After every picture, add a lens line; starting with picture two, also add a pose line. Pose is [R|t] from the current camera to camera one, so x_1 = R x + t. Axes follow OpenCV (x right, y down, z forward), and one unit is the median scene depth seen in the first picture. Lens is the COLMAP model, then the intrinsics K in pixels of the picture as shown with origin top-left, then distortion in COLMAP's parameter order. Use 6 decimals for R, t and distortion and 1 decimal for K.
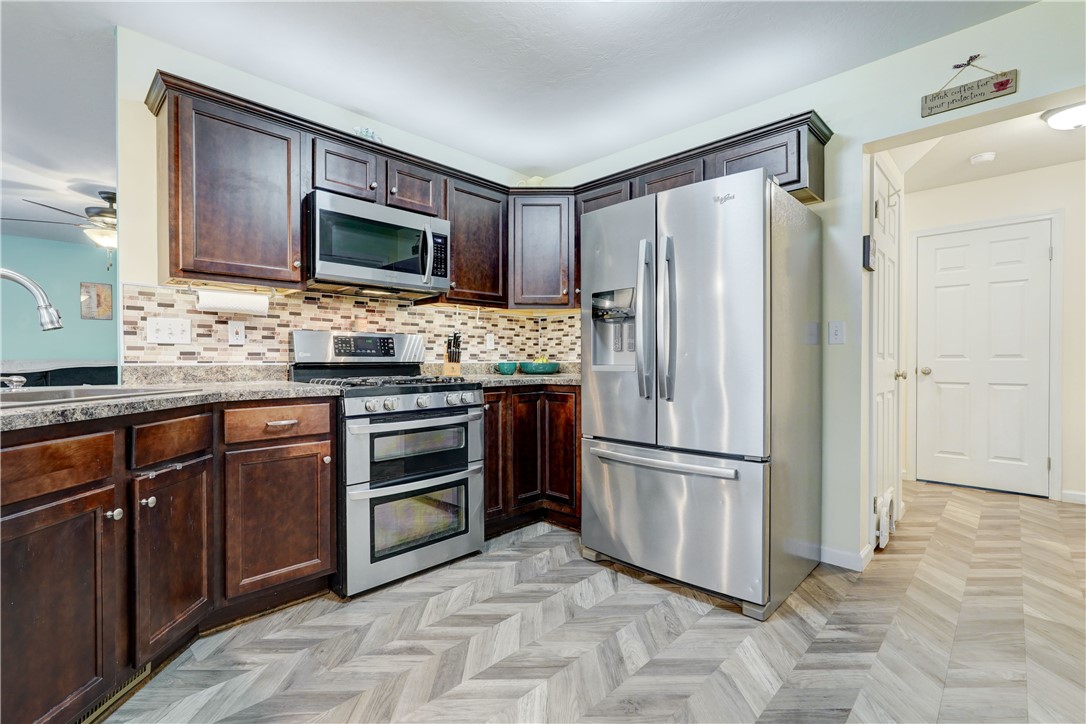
lens RADIAL K [[468.6, 0, 543.0], [0, 468.6, 362.0], [0, 0, 1]] dist [0.002590, 0.000925]
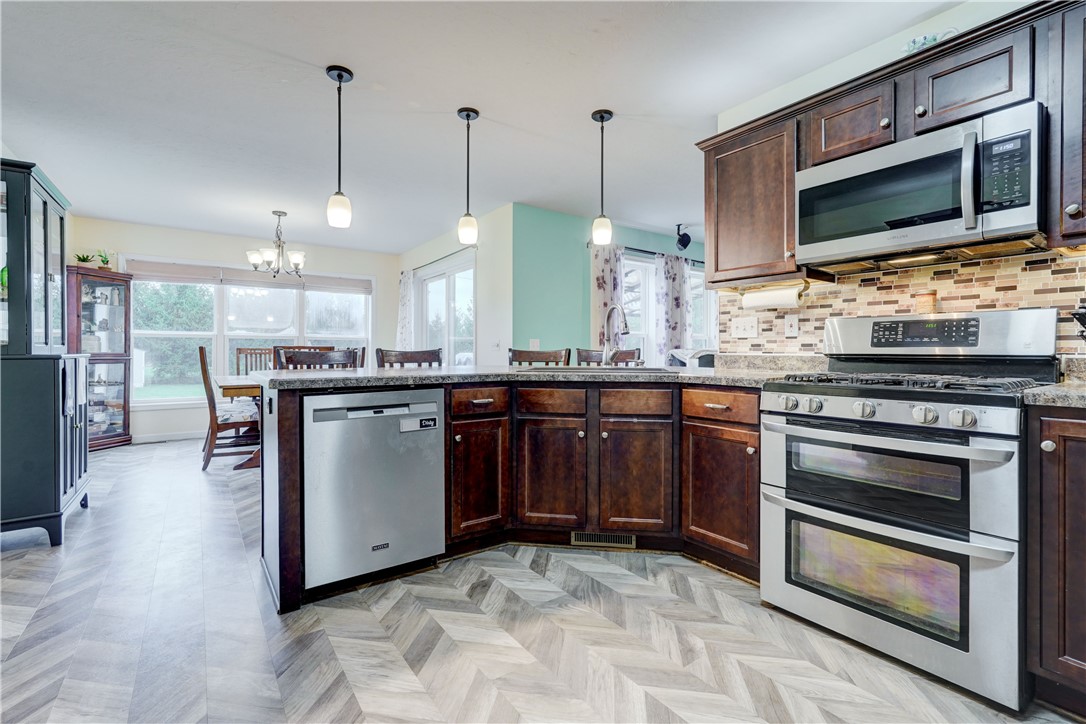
lens RADIAL K [[487.5, 0, 540.2], [0, 487.5, 348.0], [0, 0, 1]] dist [0.002656, 0.000365]
pose [[-0.153087, -0.001107, -0.988212, 0.585766], [-0.004496, 0.999990, -0.000424, -0.008538], [0.988202, 0.004379, -0.153091, 0.650459]]
